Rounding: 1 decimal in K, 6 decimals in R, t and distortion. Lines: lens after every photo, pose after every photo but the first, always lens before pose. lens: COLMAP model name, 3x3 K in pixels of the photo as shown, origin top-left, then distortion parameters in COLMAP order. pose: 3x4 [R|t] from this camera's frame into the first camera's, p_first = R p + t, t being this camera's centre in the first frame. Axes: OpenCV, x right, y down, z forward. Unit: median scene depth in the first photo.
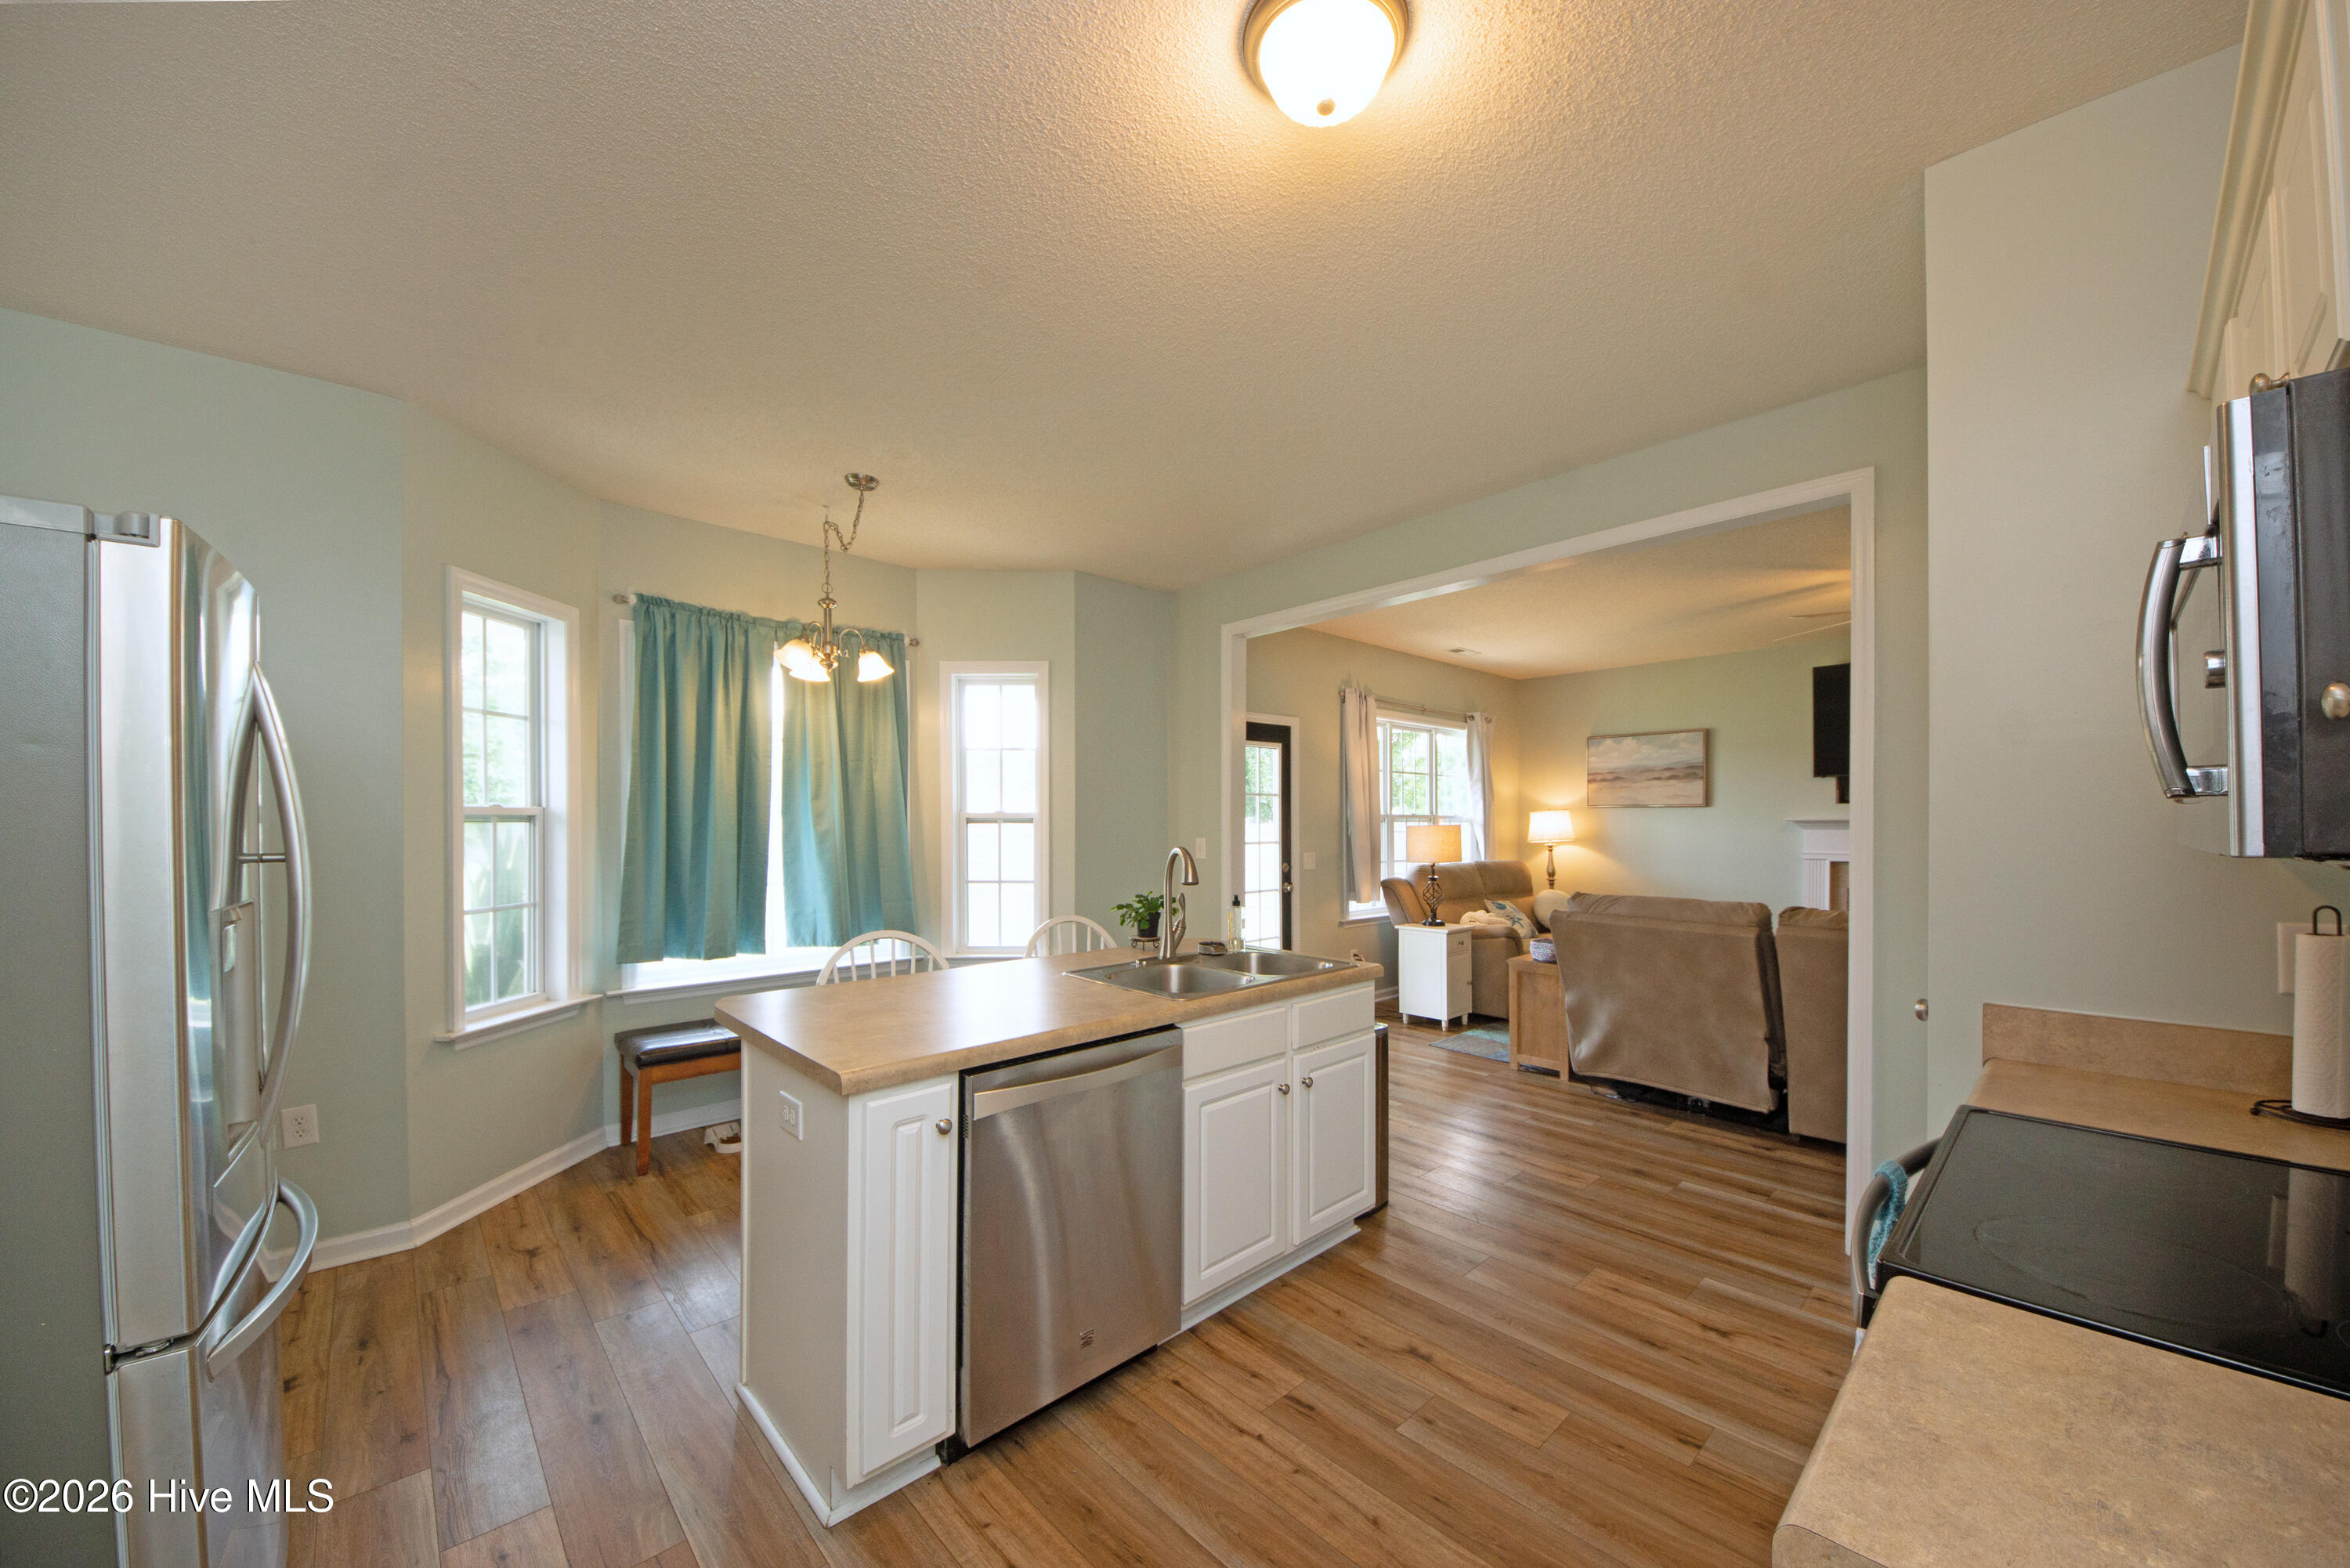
lens RADIAL K [[828.9, 0, 1174.2], [0, 828.9, 822.3], [0, 0, 1]] dist [0.037385, -0.024591]
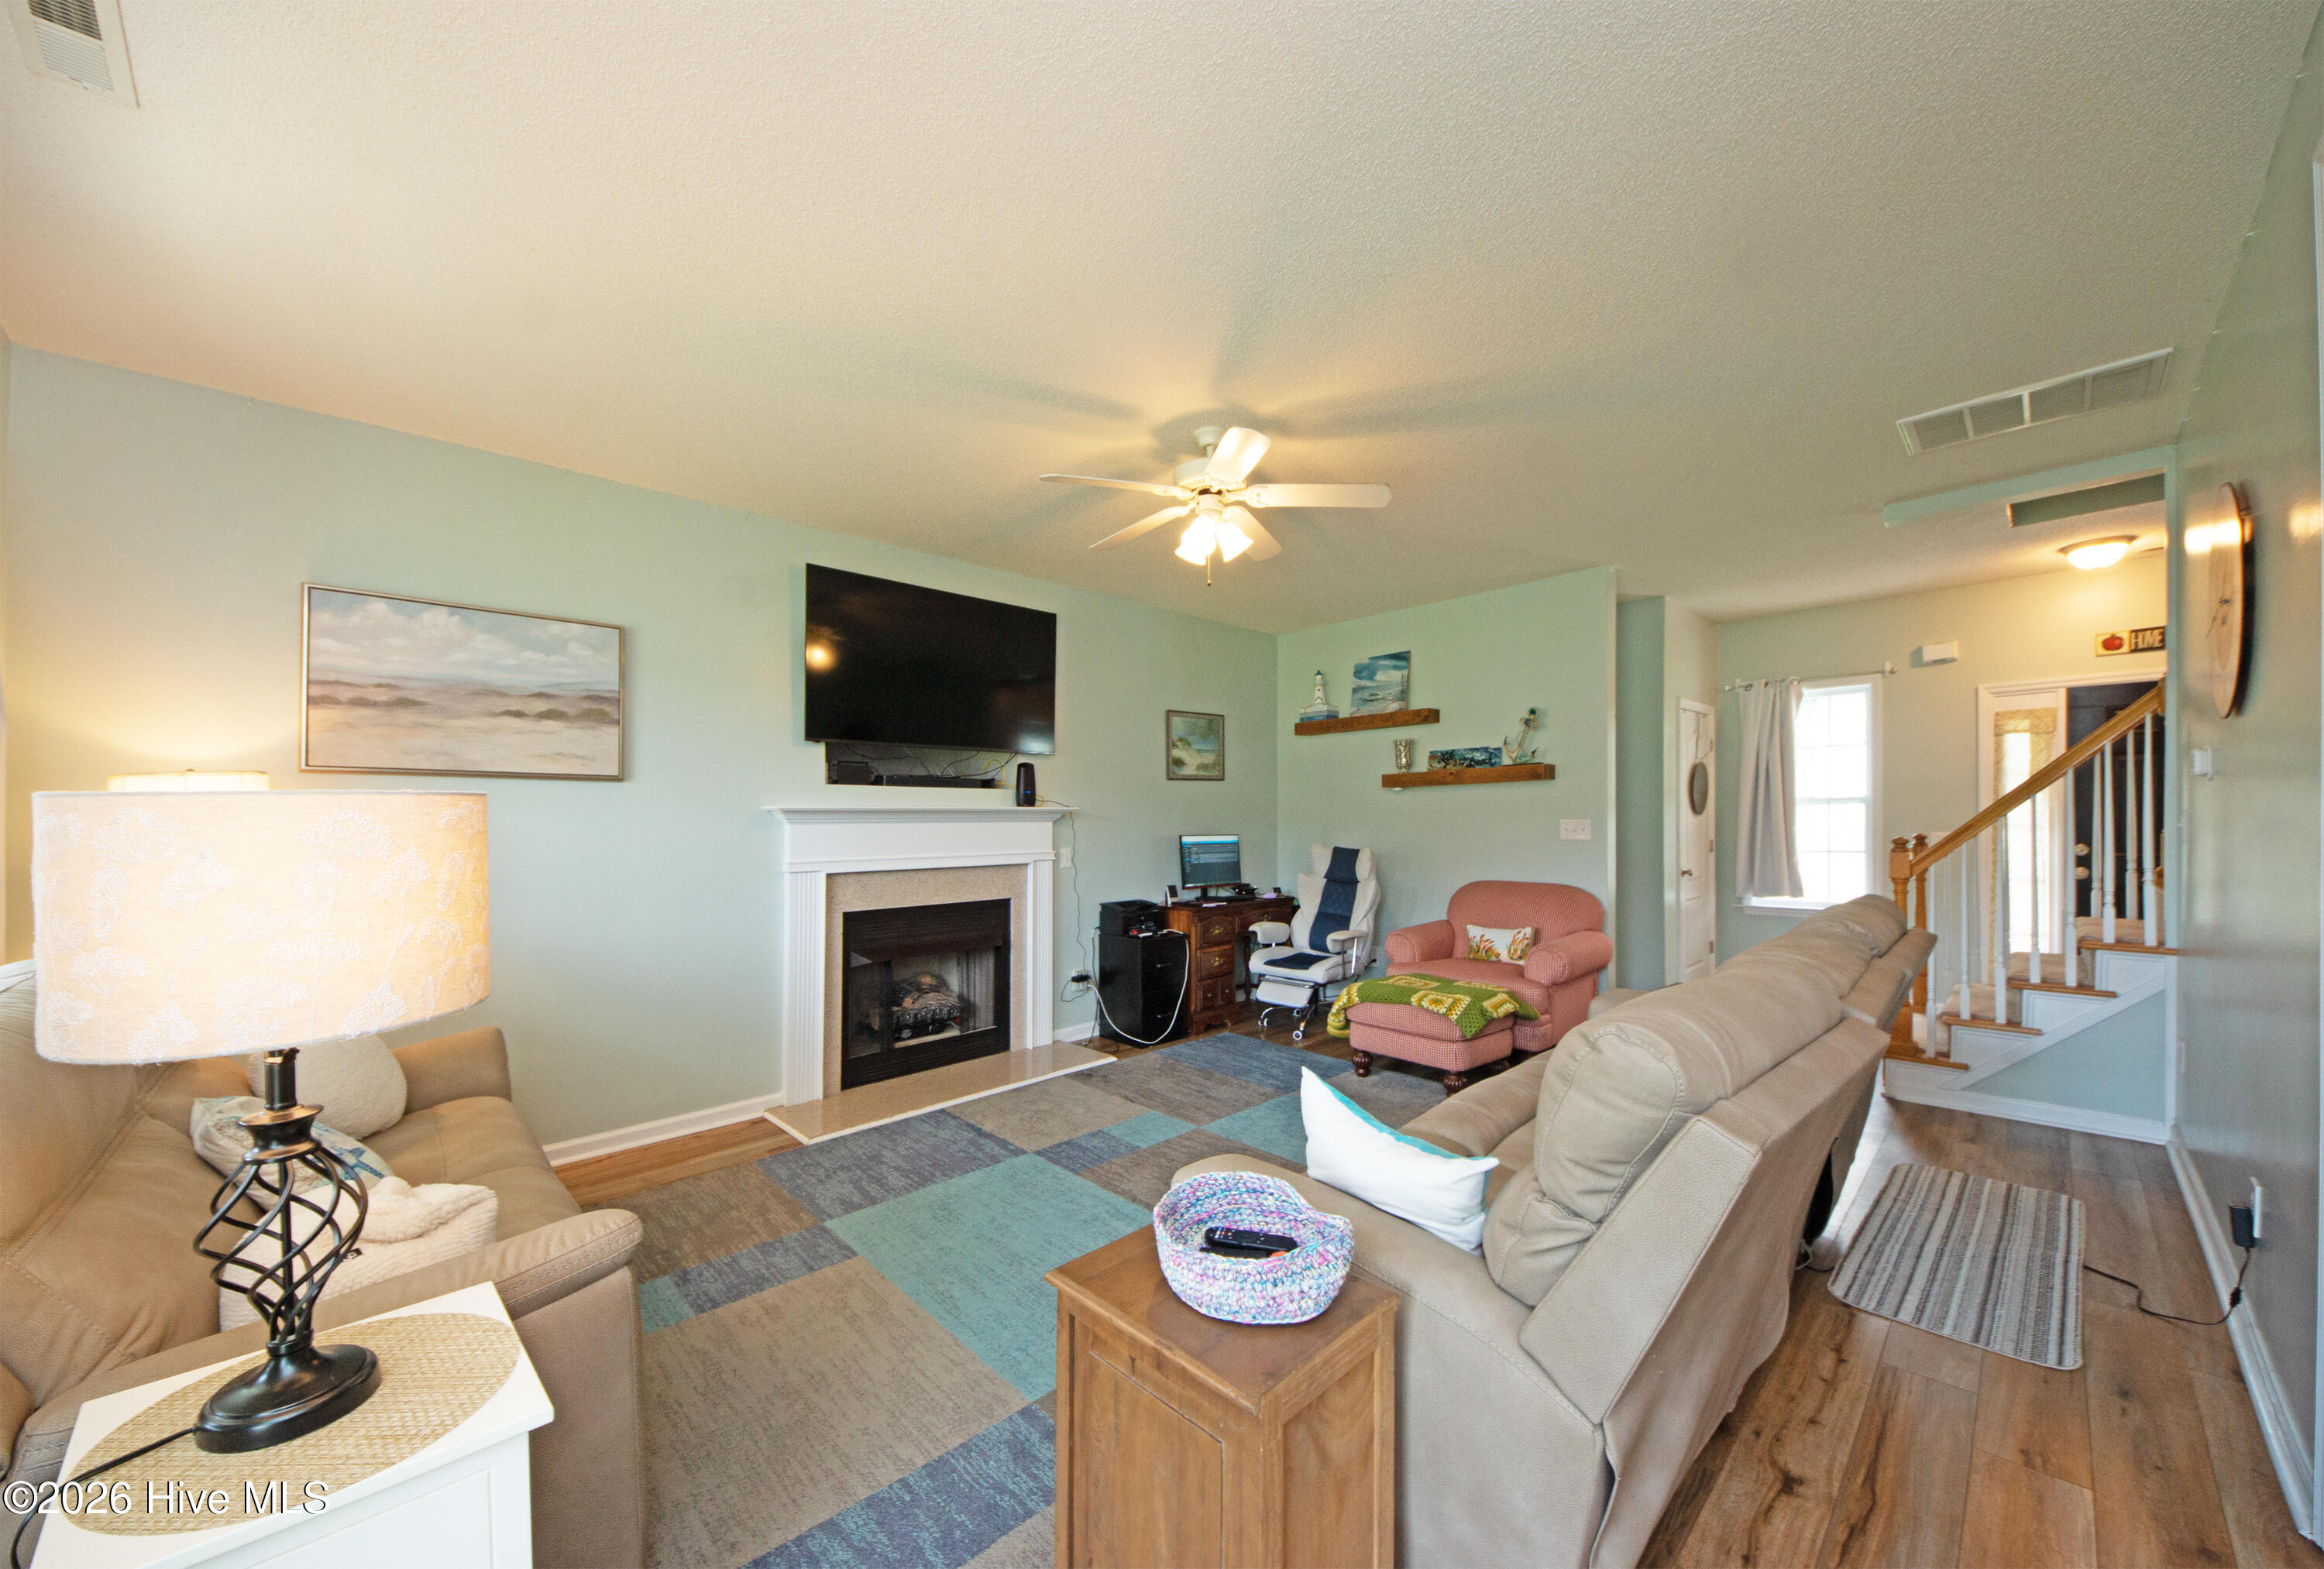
lens RADIAL K [[841.4, 0, 1166.9], [0, 841.4, 815.8], [0, 0, 1]] dist [0.002026, -0.000218]
pose [[-0.002271, 0.006570, 0.999976, 0.129351], [0.002647, 0.999975, -0.006564, 0.006705], [-0.999994, 0.002632, -0.002288, 0.675267]]
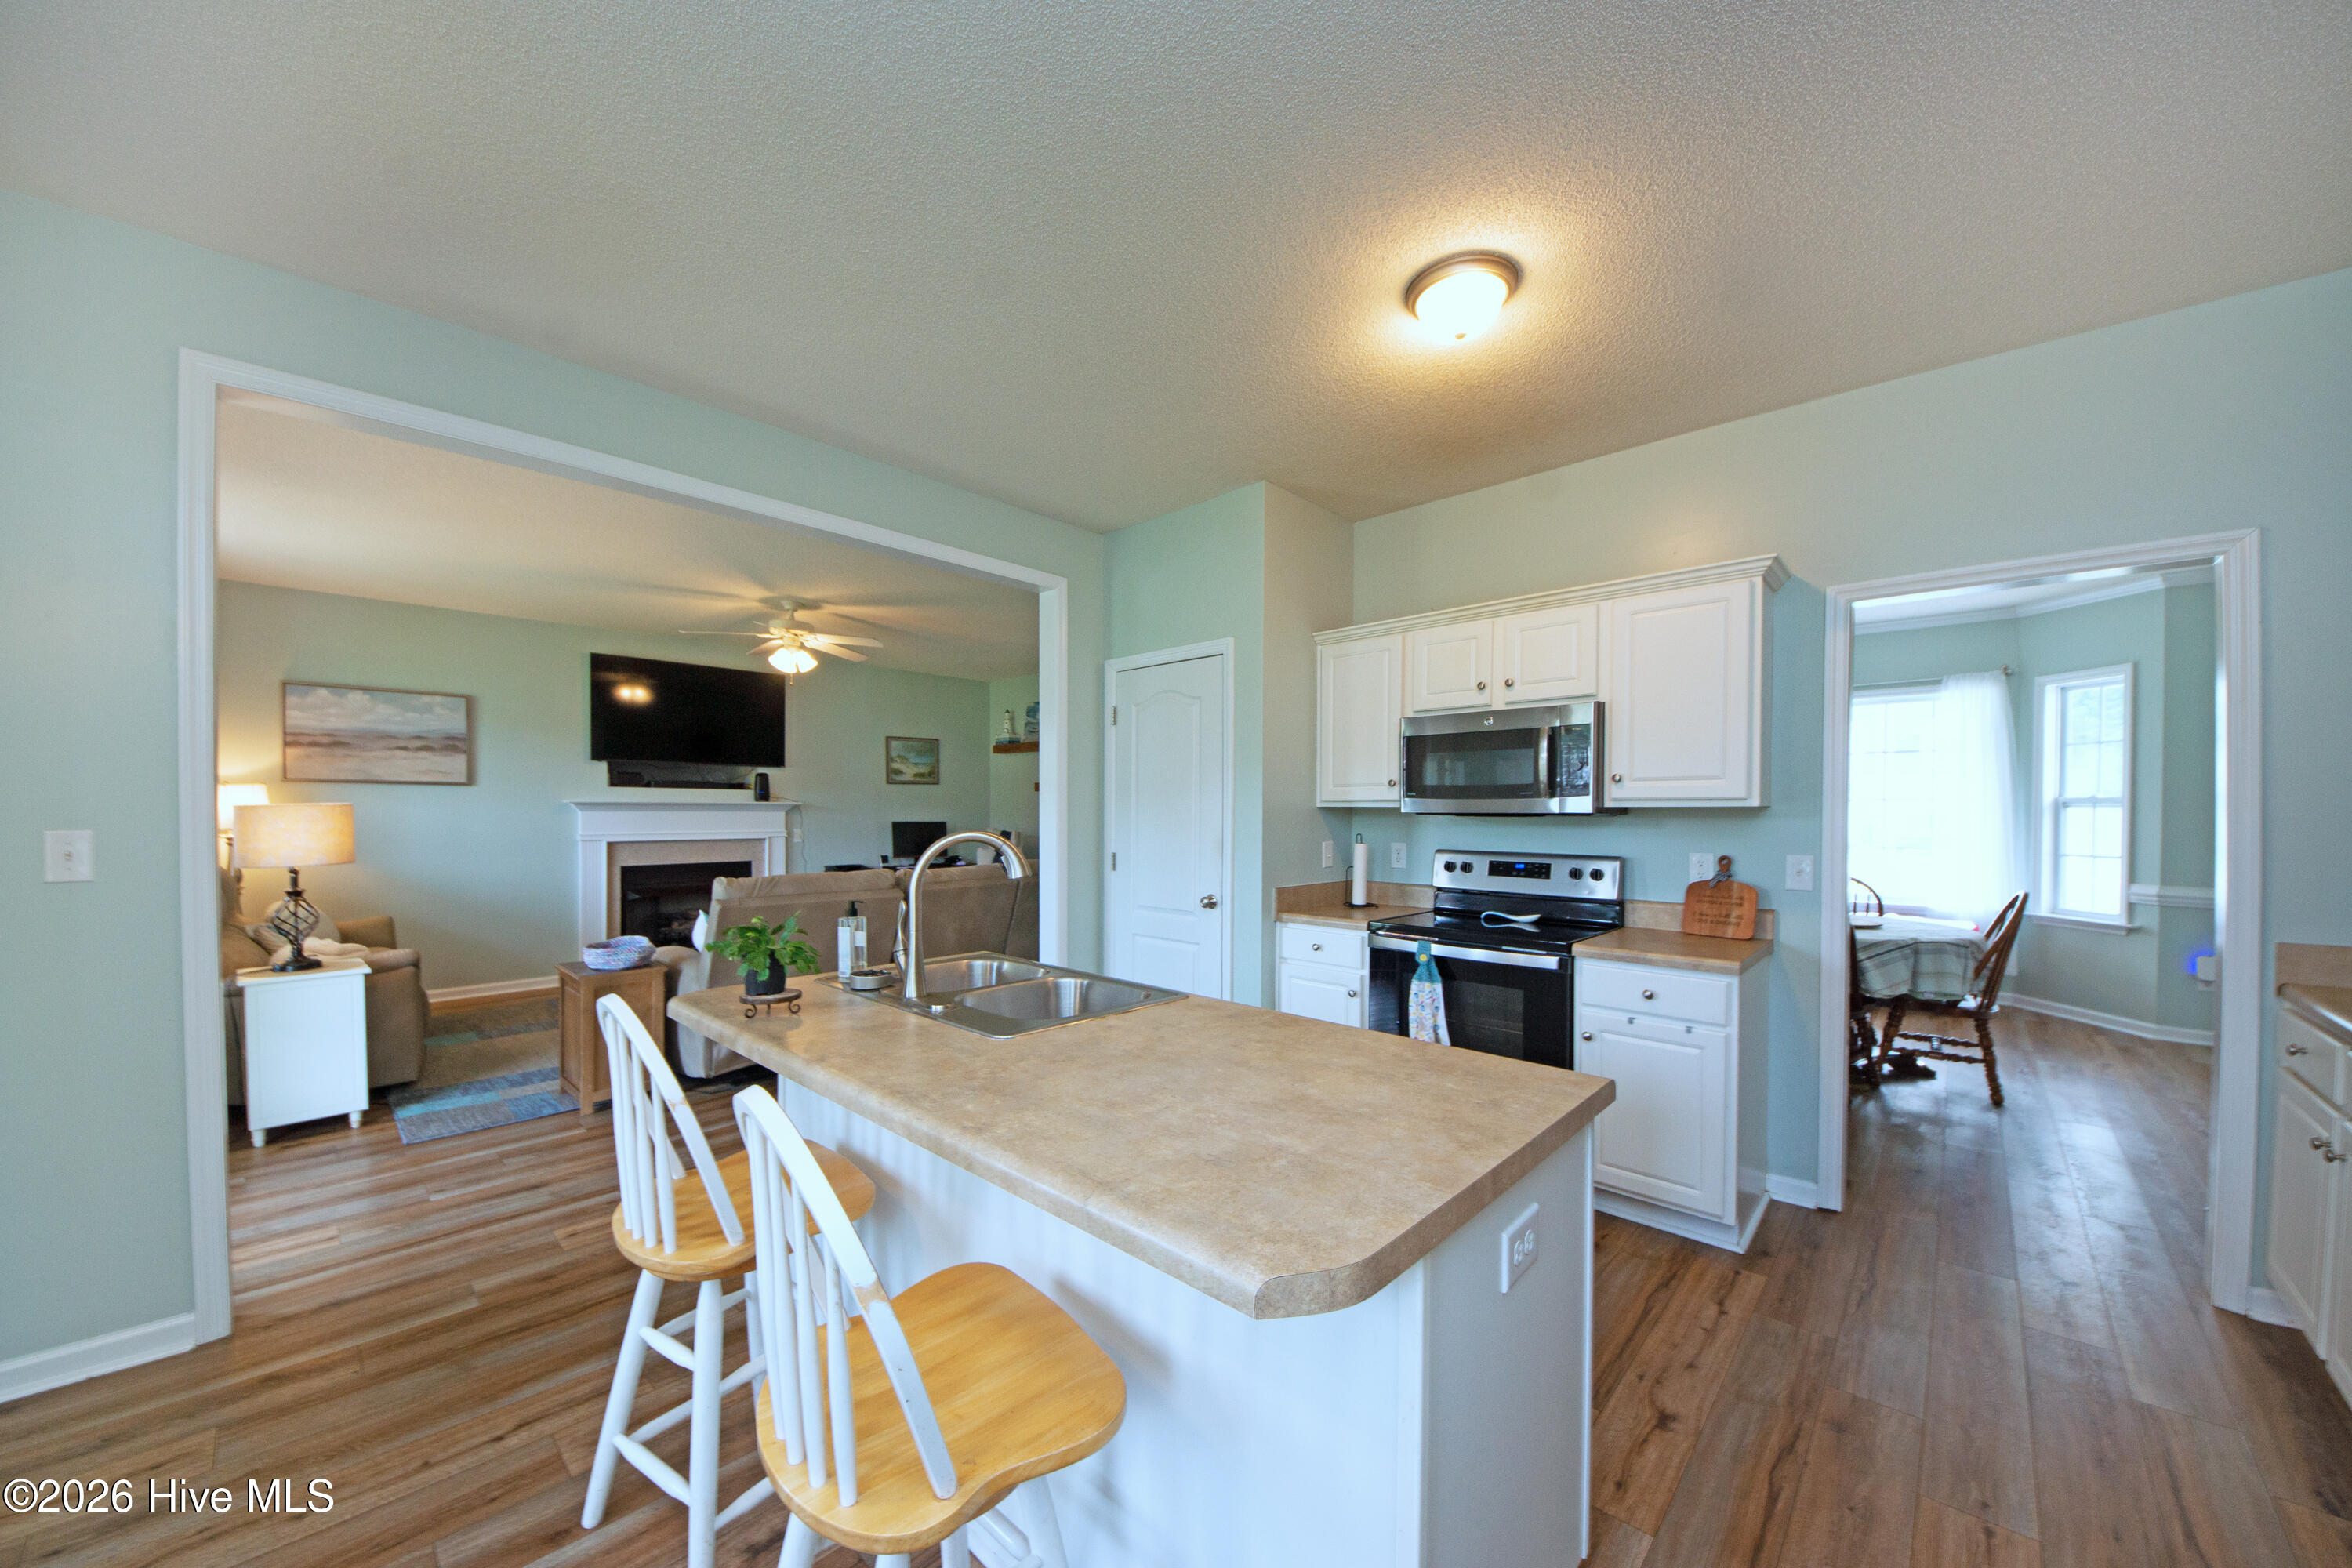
lens RADIAL K [[829.6, 0, 1175.2], [0, 829.6, 822.4], [0, 0, 1]] dist [0.037385, -0.024591]
pose [[-0.054969, -0.014290, 0.998386, -0.274182], [-0.007158, 0.999878, 0.013917, 0.001877], [-0.998462, -0.006382, -0.055064, 0.319387]]
